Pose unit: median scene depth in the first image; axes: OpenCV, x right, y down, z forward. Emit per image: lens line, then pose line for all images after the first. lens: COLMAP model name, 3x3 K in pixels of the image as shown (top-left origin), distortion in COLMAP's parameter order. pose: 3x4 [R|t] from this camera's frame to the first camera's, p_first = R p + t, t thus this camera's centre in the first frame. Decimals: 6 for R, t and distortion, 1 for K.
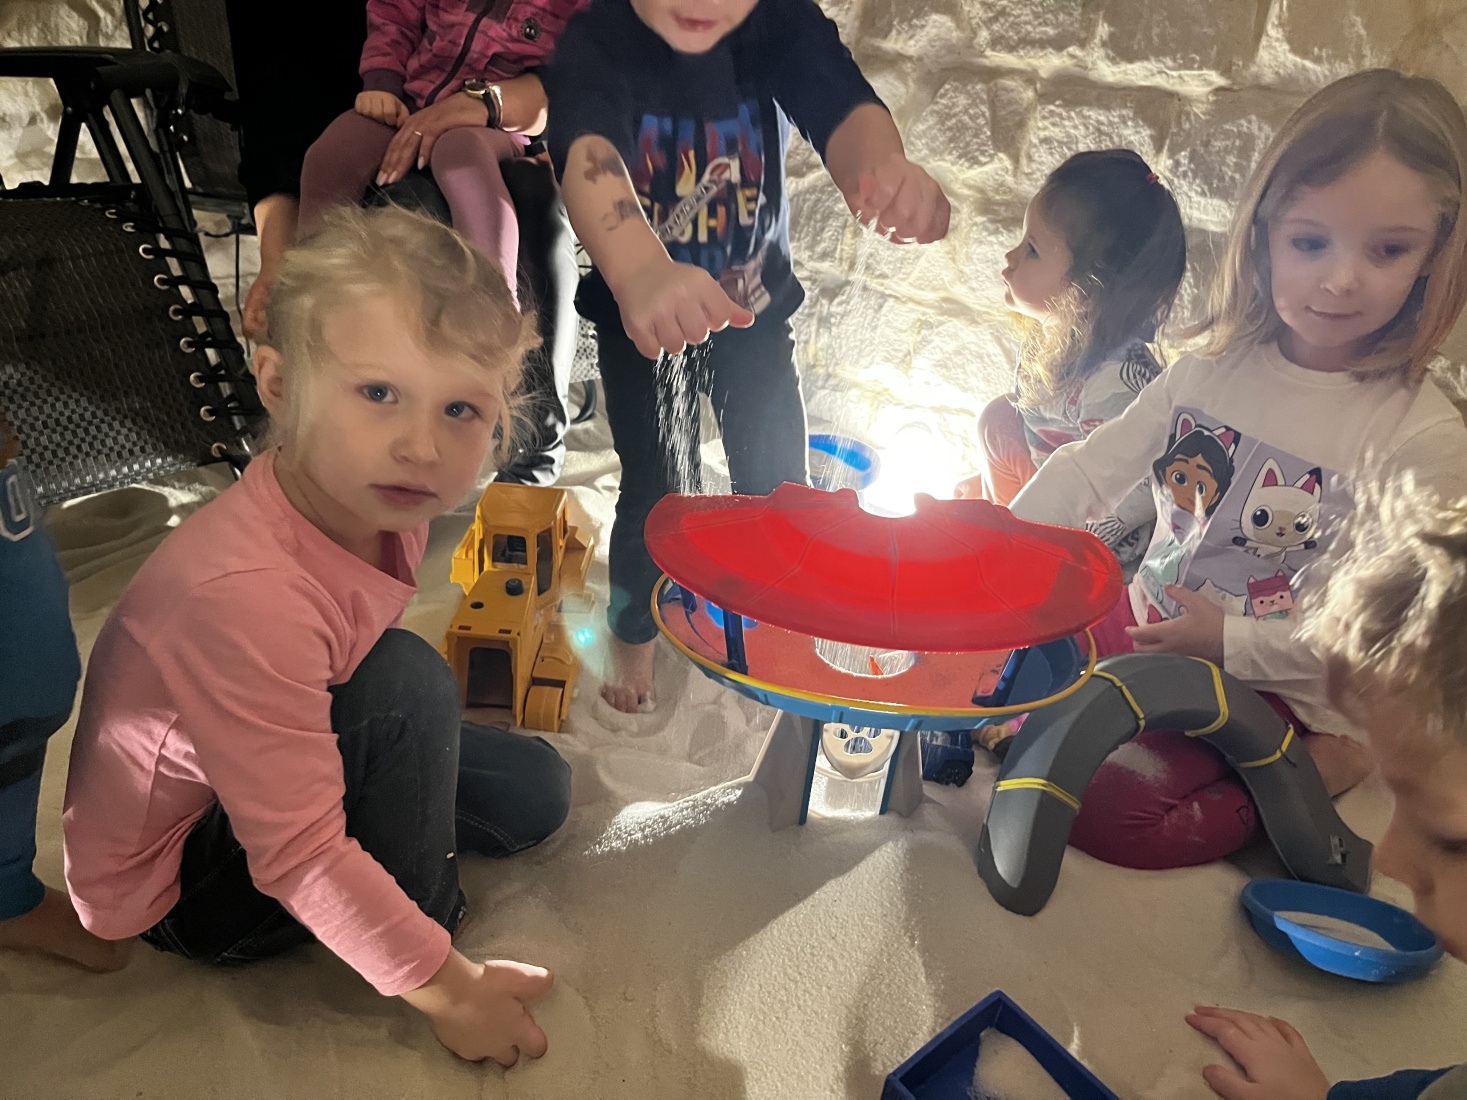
lens RADIAL K [[1129.5, 0, 728.5], [0, 1129.5, 533.8], [0, 0, 1]] dist [0.084881, -0.111064]
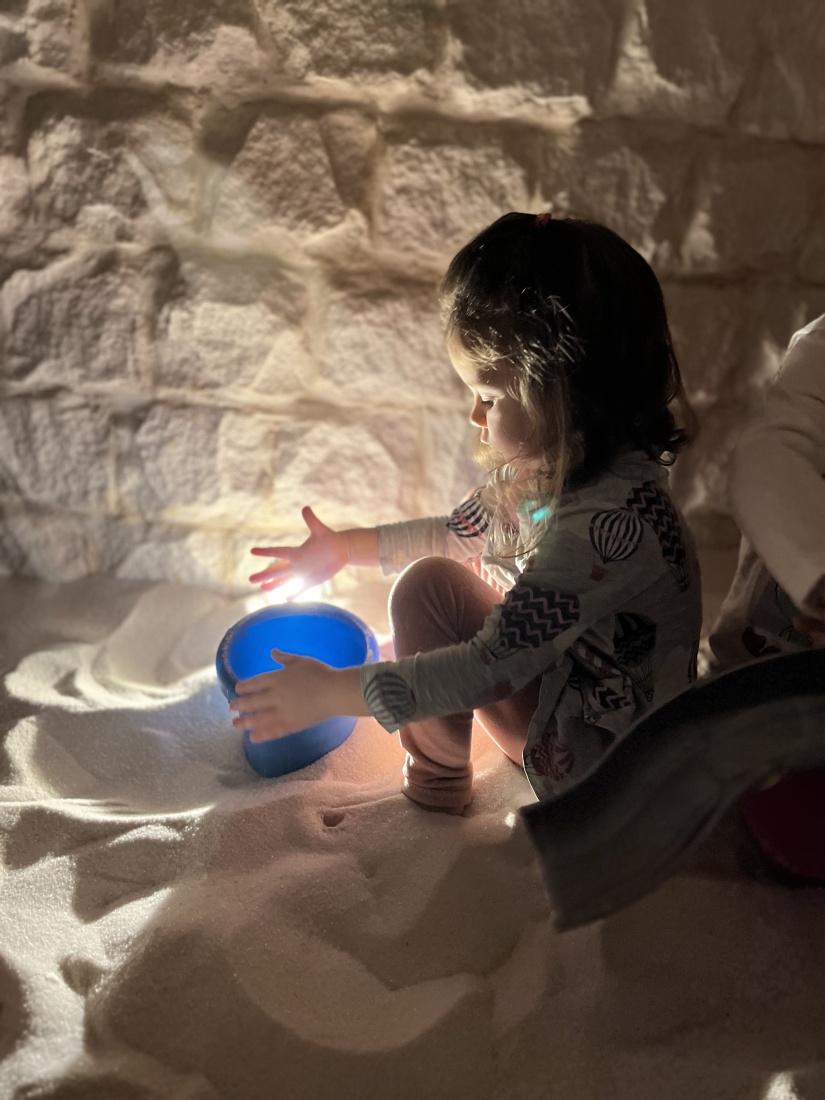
lens RADIAL K [[833.7, 0, 412.5], [0, 833.7, 550.0], [0, 0, 1]] dist [0.029193, -0.036729]
pose [[0.746561, -0.279871, 0.603589, -0.145897], [0.284572, 0.954369, 0.090542, -0.147025], [-0.601387, 0.104169, 0.792138, 0.534236]]
